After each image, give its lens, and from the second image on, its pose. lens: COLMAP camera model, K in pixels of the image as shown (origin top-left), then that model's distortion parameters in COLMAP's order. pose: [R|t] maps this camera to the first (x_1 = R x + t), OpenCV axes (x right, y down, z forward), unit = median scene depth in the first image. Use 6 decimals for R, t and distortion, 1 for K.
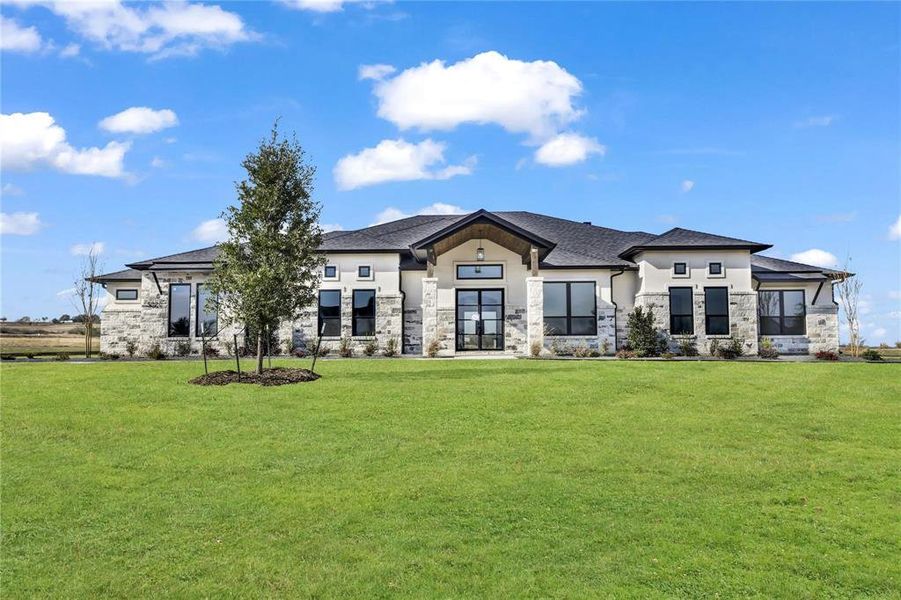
lens RADIAL K [[434.3, 0, 449.0], [0, 434.3, 328.8], [0, 0, 1]] dist [-0.014217, -0.000263]
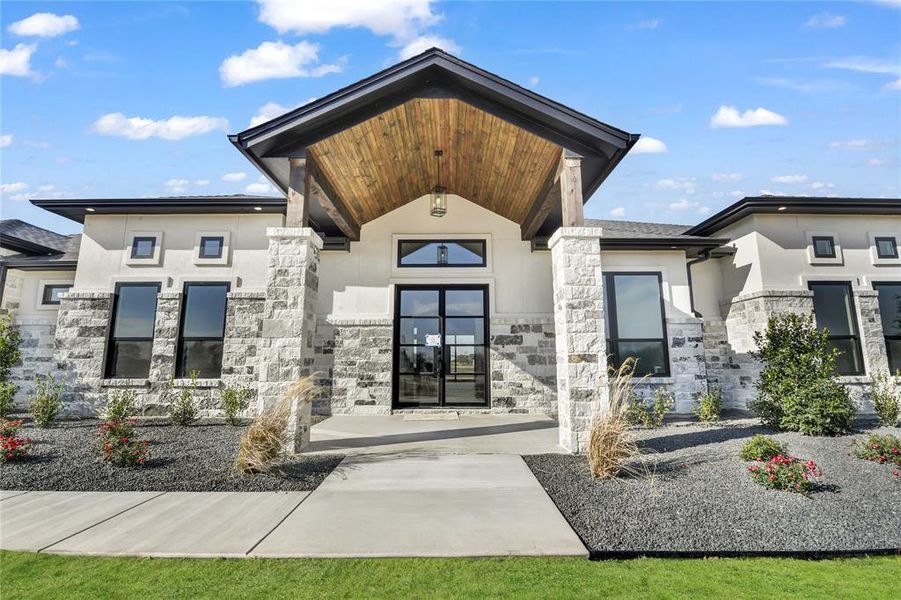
lens RADIAL K [[371.2, 0, 451.1], [0, 371.2, 304.3], [0, 0, 1]] dist [-0.017571, -0.000134]
pose [[0.998894, 0.008563, 0.046234, 0.062904], [-0.002452, 0.991427, -0.130638, -0.011711], [-0.046956, 0.130380, 0.990352, 0.572418]]
